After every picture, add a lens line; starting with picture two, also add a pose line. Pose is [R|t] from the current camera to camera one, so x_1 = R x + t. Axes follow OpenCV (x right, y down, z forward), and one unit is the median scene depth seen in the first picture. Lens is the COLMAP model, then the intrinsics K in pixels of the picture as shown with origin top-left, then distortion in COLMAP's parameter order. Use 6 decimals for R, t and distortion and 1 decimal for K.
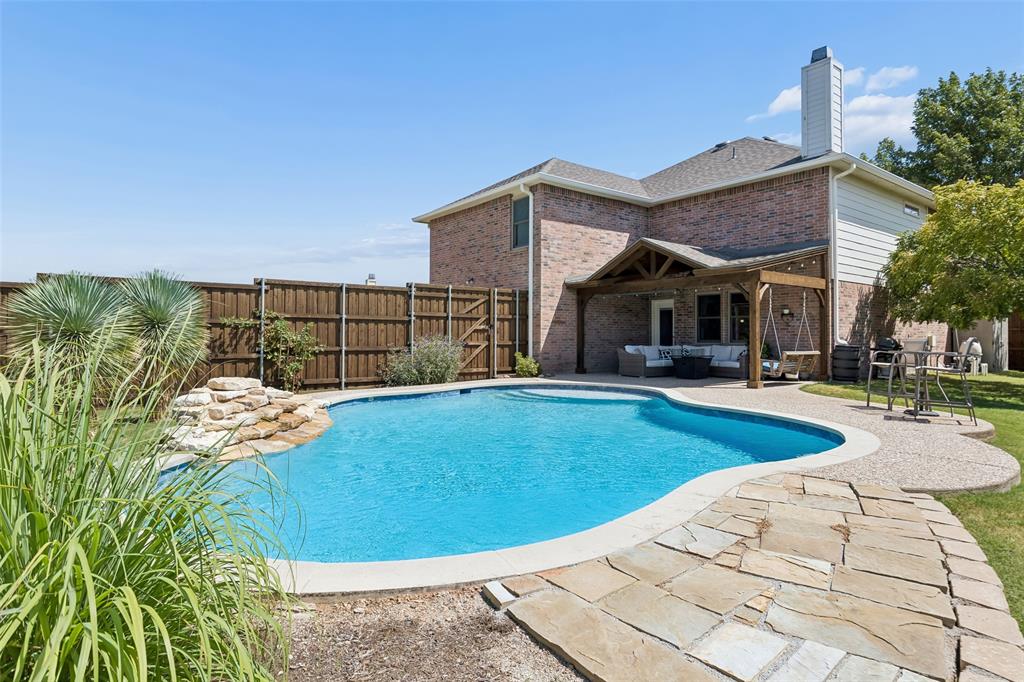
lens RADIAL K [[540.9, 0, 526.6], [0, 540.9, 321.8], [0, 0, 1]] dist [0.013455, -0.003242]
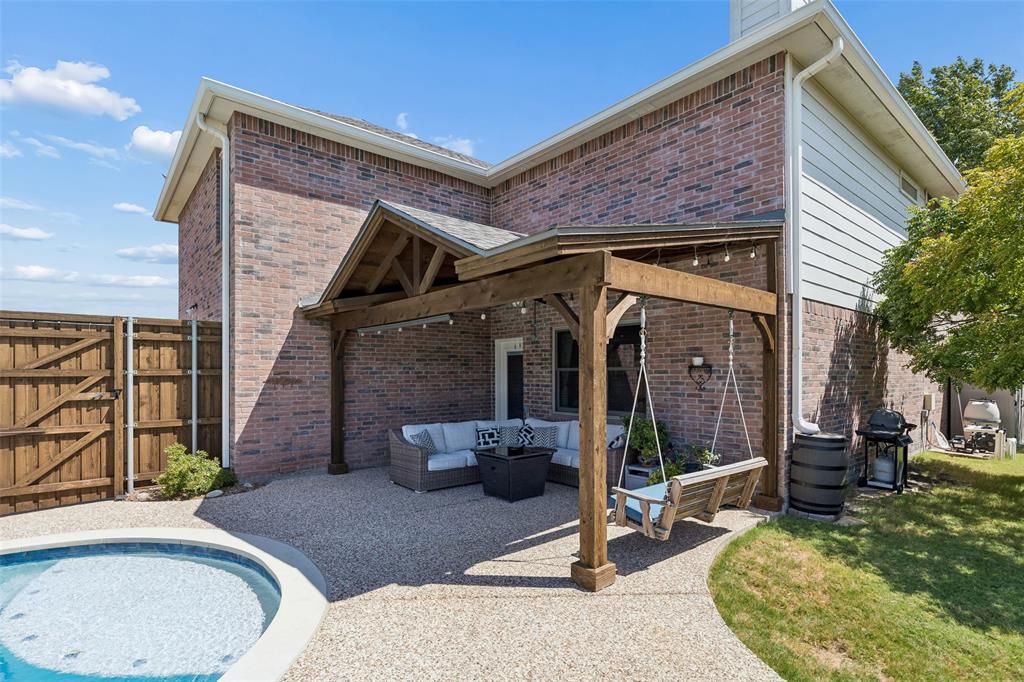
lens RADIAL K [[497.2, 0, 510.0], [0, 497.2, 374.4], [0, 0, 1]] dist [0.000680, 0.000246]
pose [[0.999157, -0.006137, 0.040591, 0.278918], [0.004890, 0.999515, 0.030753, -0.021367], [-0.040761, -0.030528, 0.998702, 0.533022]]
